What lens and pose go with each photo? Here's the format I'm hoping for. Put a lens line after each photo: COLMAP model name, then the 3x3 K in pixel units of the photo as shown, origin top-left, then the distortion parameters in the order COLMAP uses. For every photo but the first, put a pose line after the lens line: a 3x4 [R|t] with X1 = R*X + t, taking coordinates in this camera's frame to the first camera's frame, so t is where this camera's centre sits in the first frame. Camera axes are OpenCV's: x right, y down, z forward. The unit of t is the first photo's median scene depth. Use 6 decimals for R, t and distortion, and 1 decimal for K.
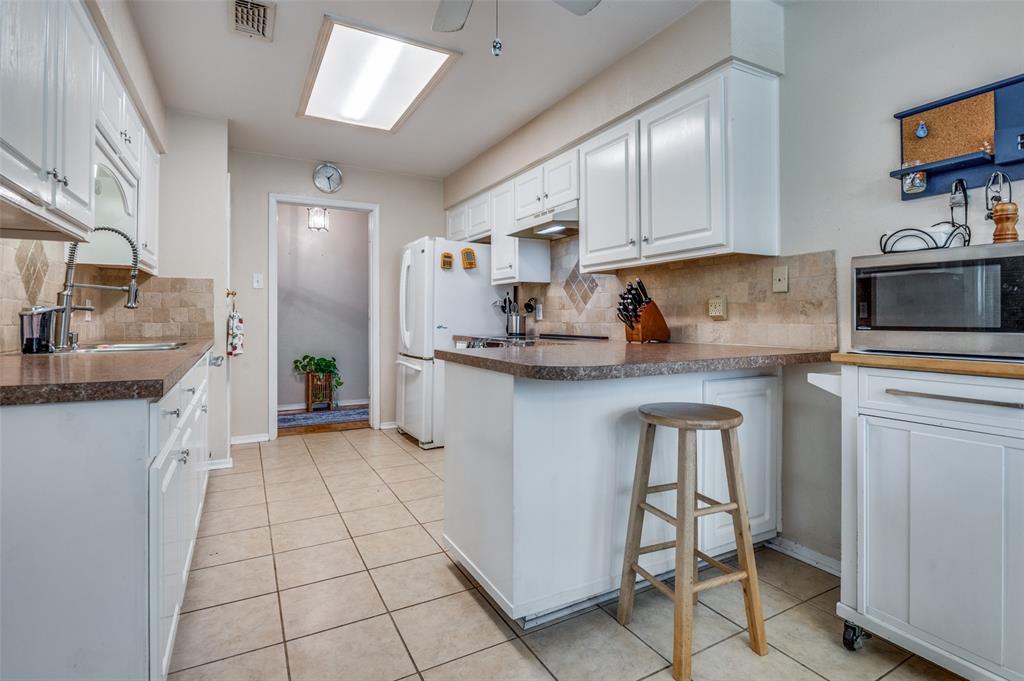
lens RADIAL K [[496.7, 0, 516.0], [0, 496.7, 316.5], [0, 0, 1]] dist [-0.001540, -0.000375]
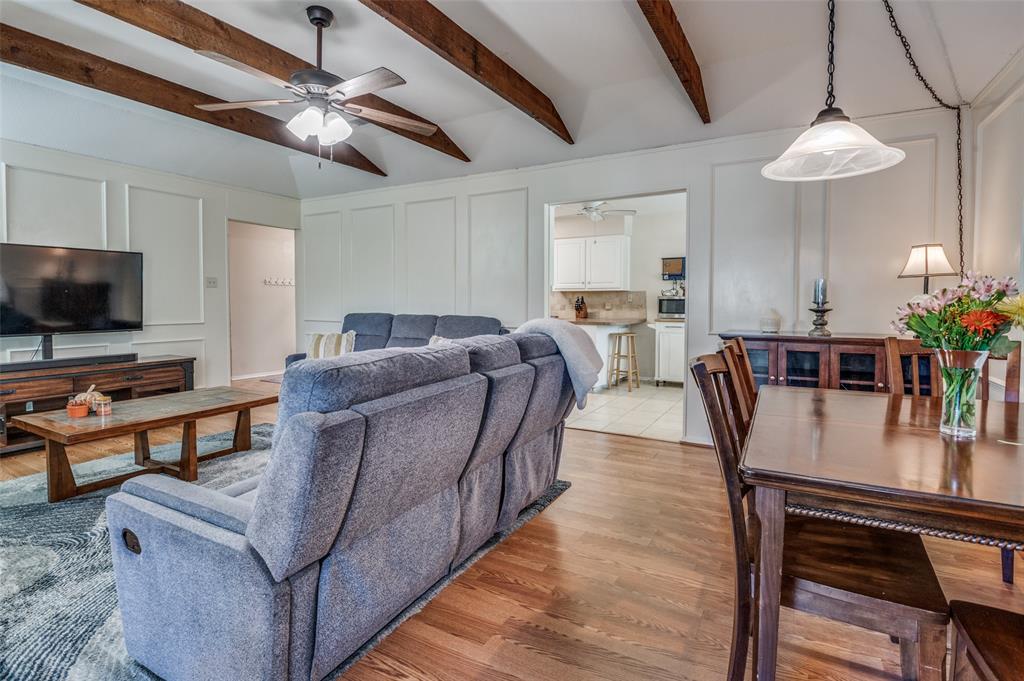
lens RADIAL K [[496.7, 0, 516.0], [0, 496.7, 316.5], [0, 0, 1]] dist [-0.001540, -0.000375]
pose [[0.853475, -0.017390, 0.520844, -1.894454], [-0.004021, 0.999194, 0.039950, -0.083700], [-0.521118, -0.036191, 0.852717, -1.469417]]
